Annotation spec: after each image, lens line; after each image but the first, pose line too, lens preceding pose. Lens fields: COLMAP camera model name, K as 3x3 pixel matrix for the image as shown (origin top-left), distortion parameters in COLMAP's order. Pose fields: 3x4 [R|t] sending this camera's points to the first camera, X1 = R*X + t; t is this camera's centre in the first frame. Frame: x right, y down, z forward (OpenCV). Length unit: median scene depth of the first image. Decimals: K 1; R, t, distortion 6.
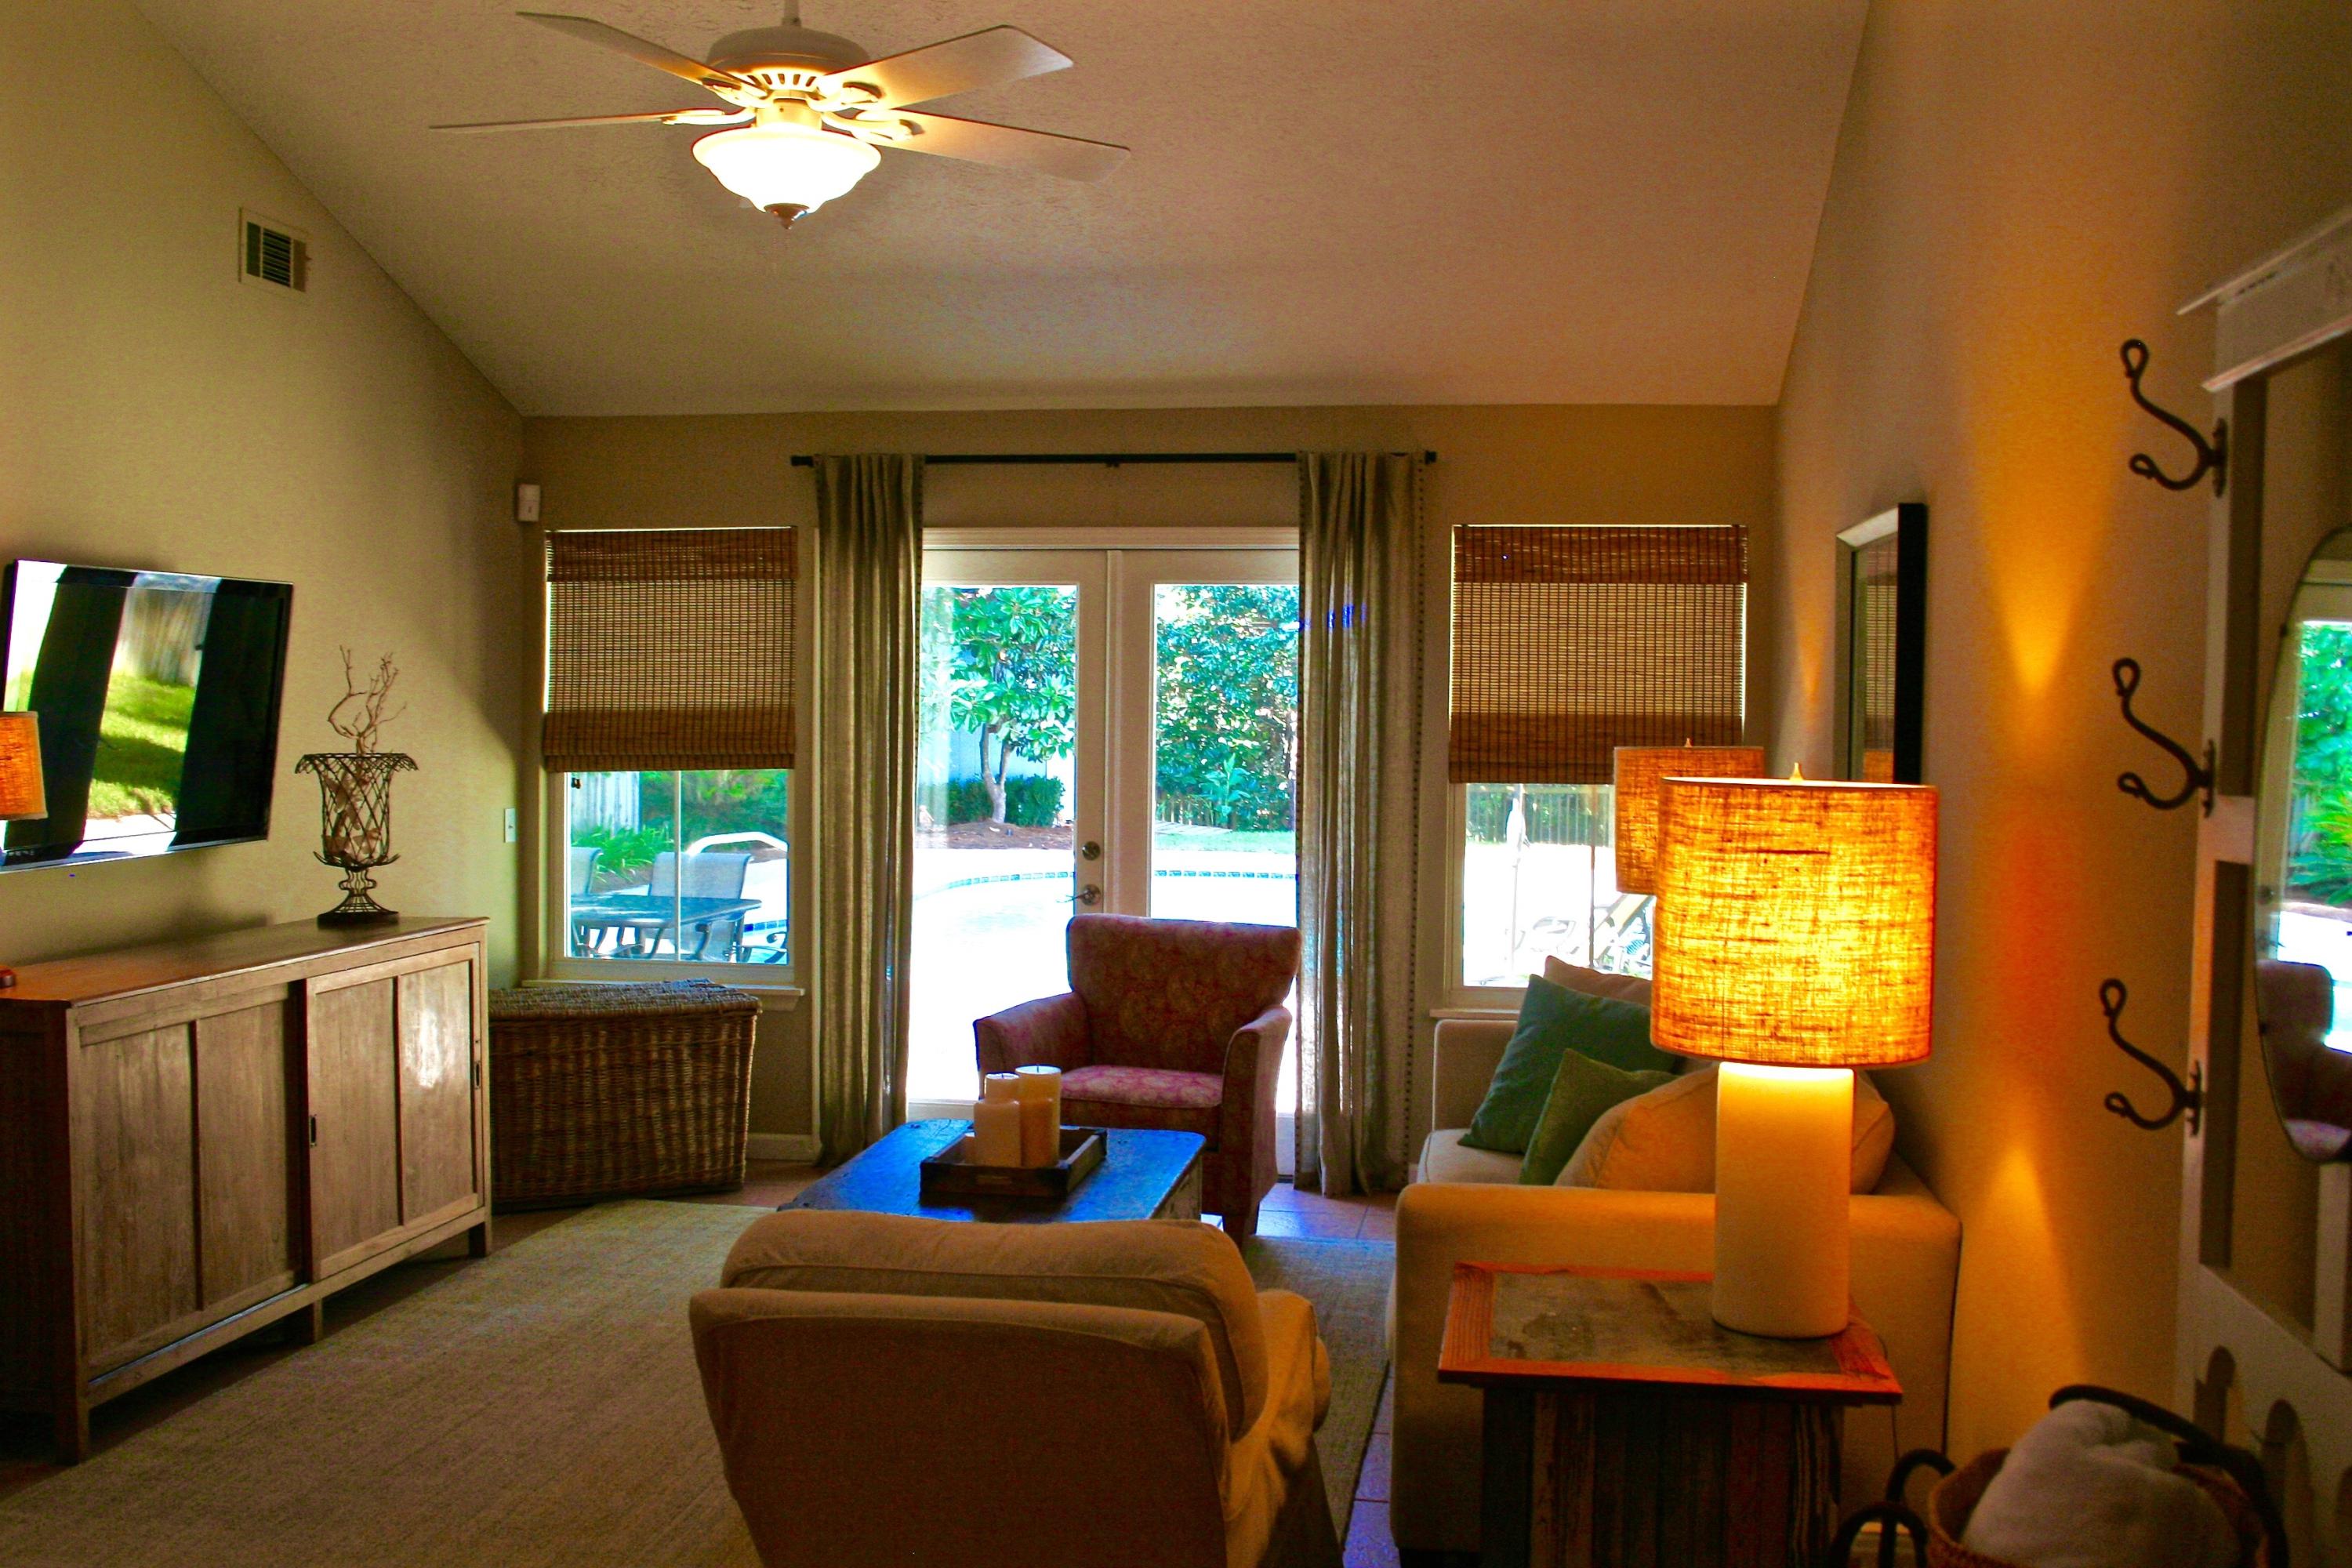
lens RADIAL K [[2340.4, 0, 1171.9], [0, 2340.4, 823.4], [0, 0, 1]] dist [-0.086775, -0.003464]
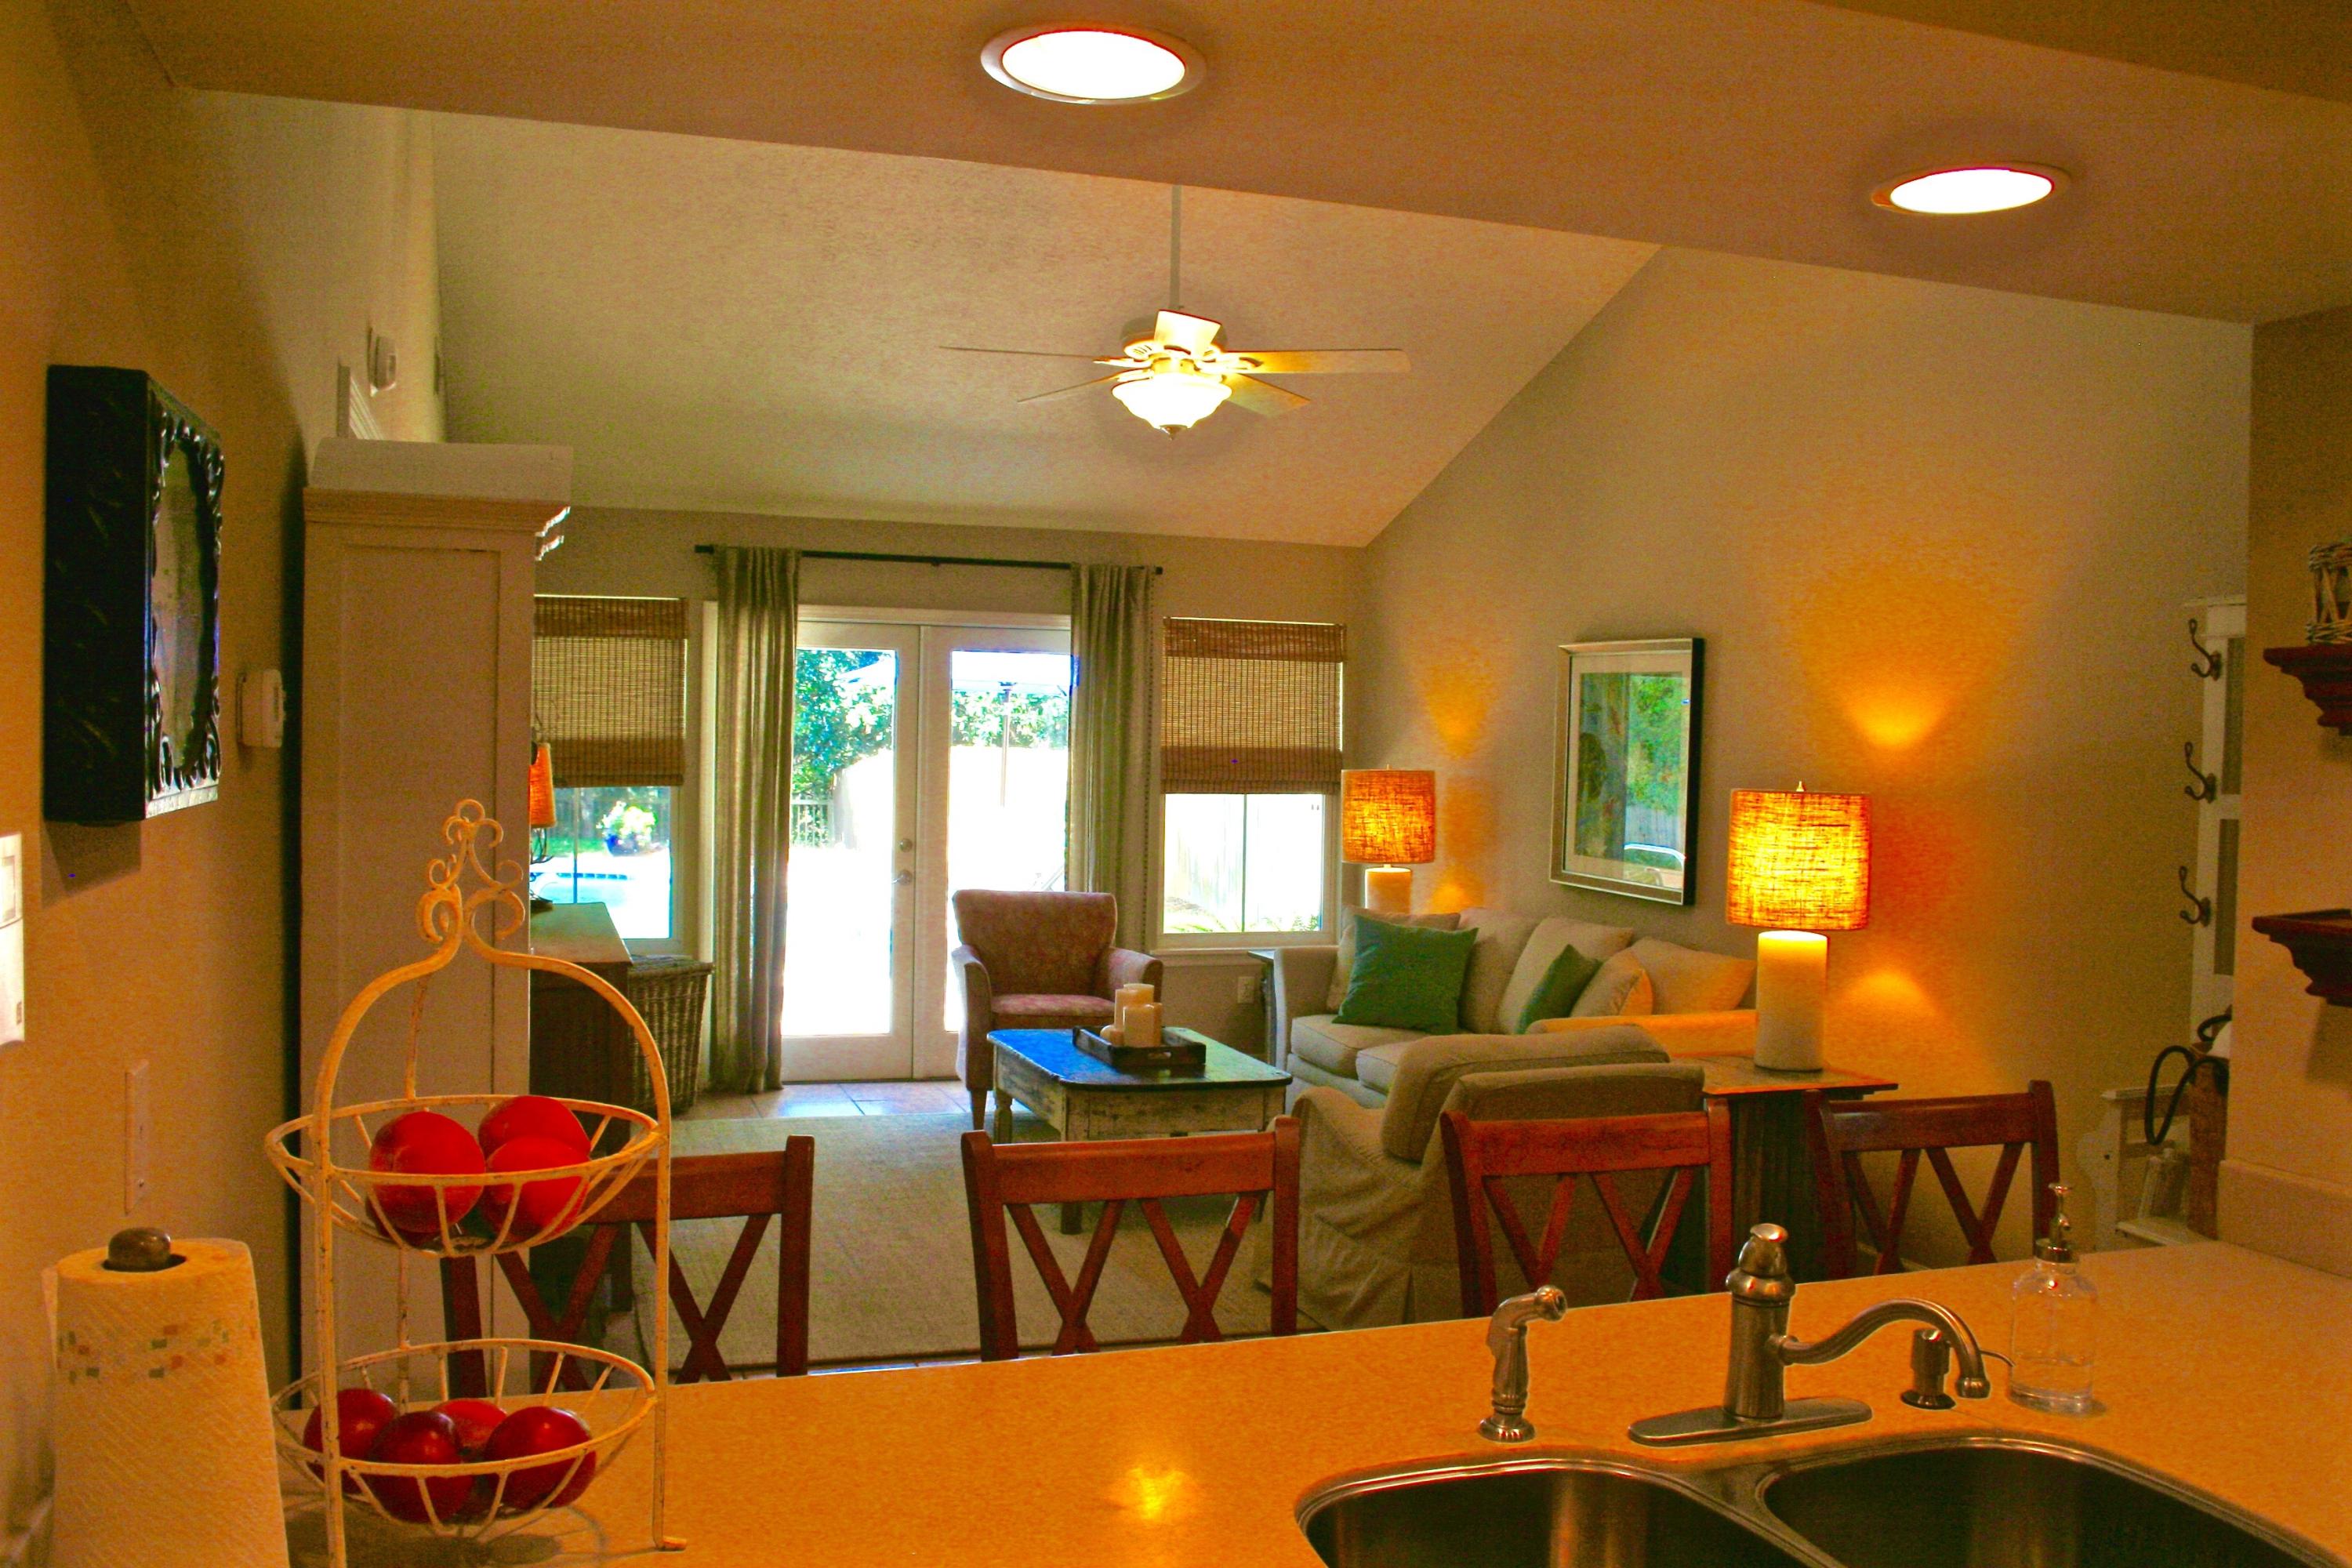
lens RADIAL K [[2065.5, 0, 1176.0], [0, 2065.5, 784.0], [0, 0, 1]] dist [-0.105351, 0.005186]
pose [[0.877669, -0.002691, 0.479260, -0.496749], [0.013474, 0.999727, -0.019063, 0.001044], [-0.479078, 0.023189, 0.877466, -0.133206]]
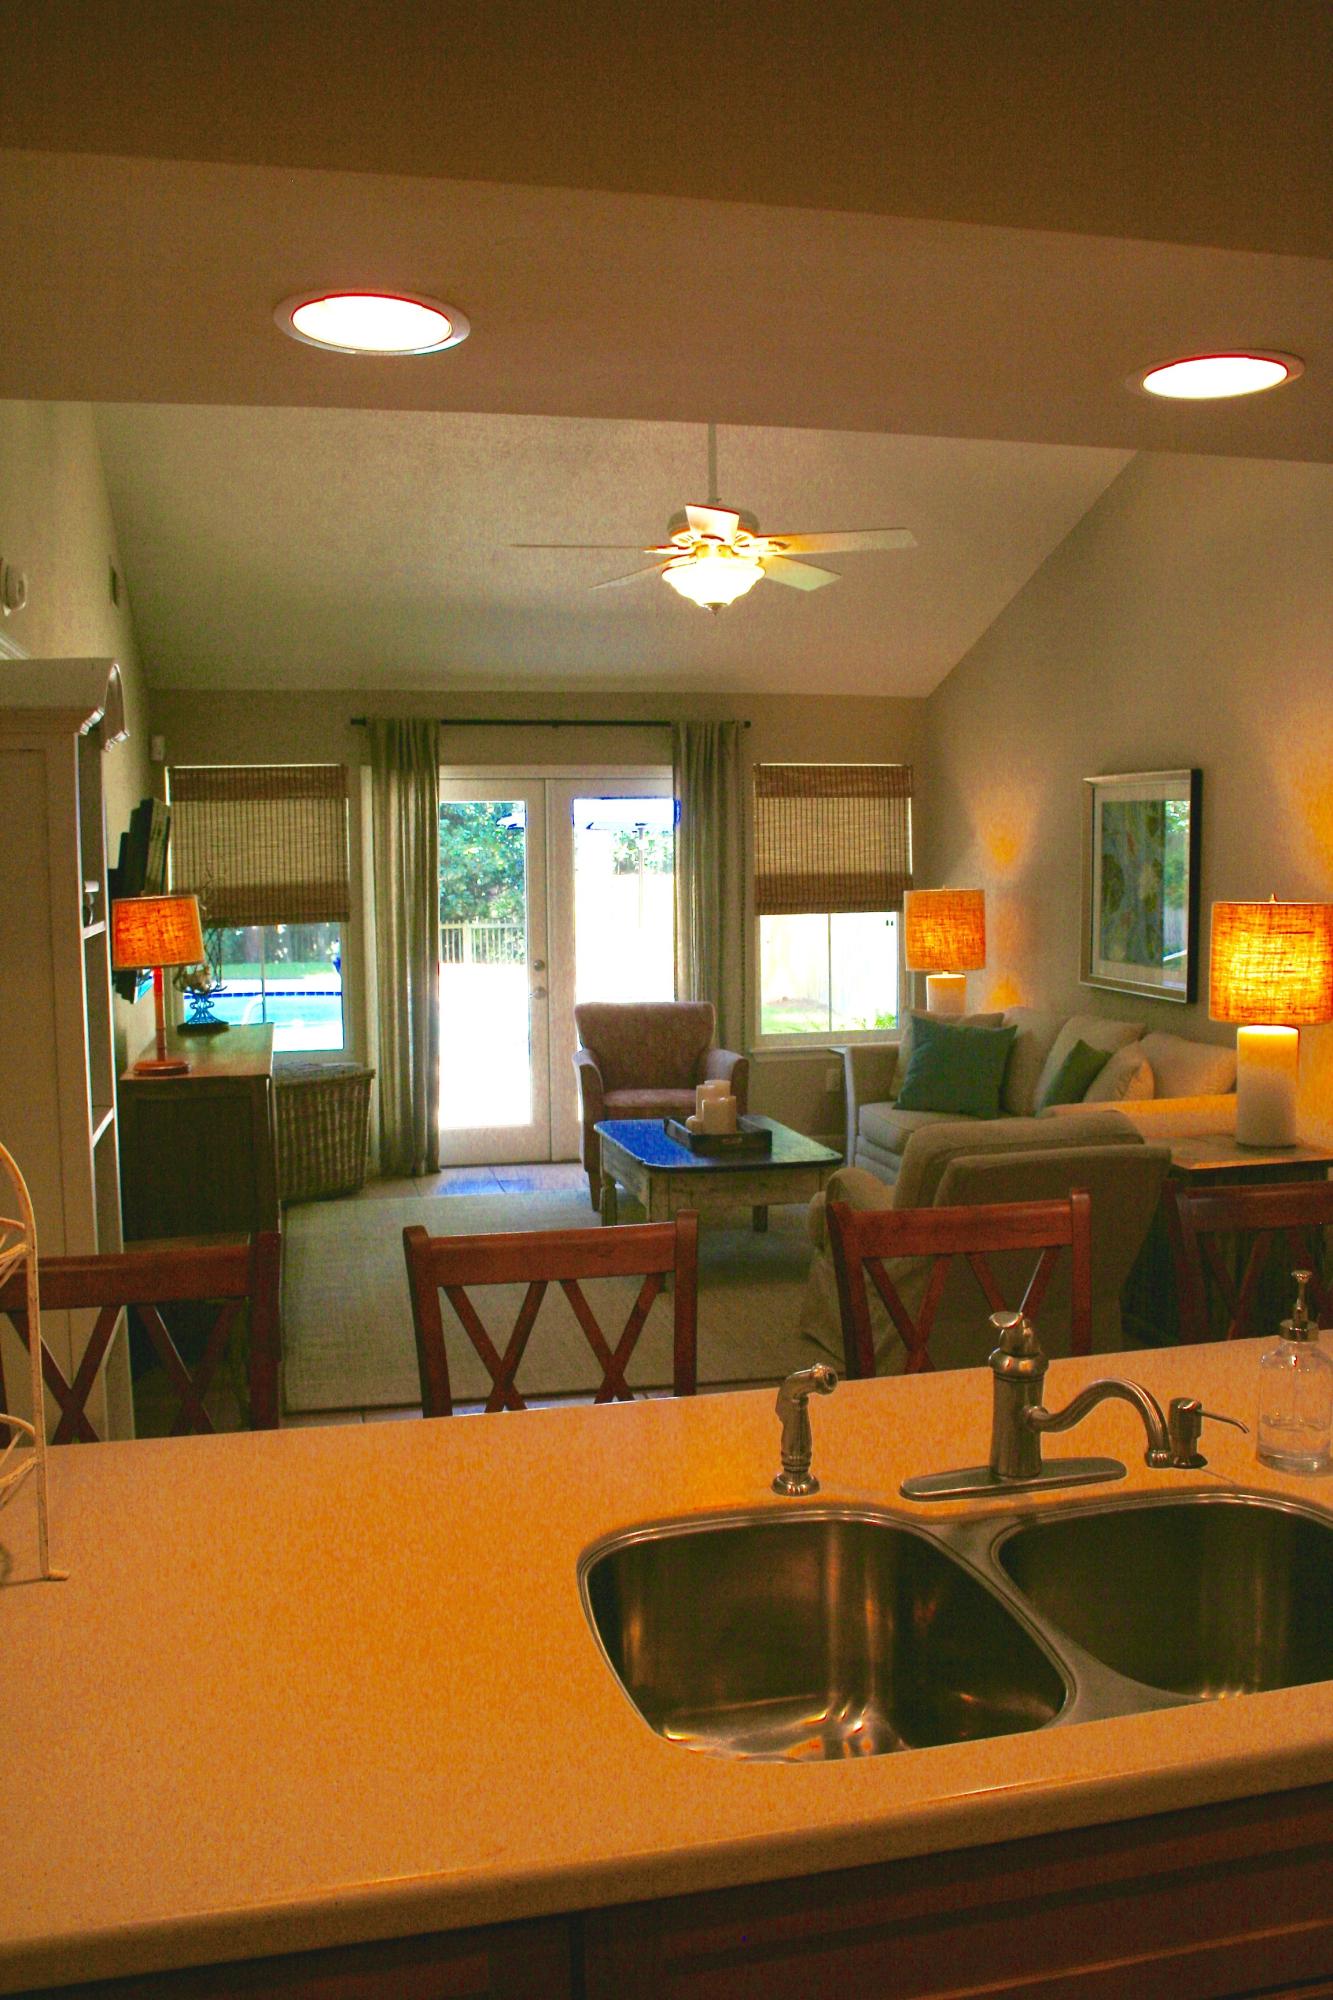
lens RADIAL K [[1753.1, 0, 666.5], [0, 1753.1, 1000.0], [0, 0, 1]] dist [-0.121832, -0.002121]
pose [[0.920425, -0.051646, 0.387492, -0.445823], [0.041491, 0.998542, 0.034532, -0.002819], [-0.388710, -0.015707, 0.921226, -0.153376]]
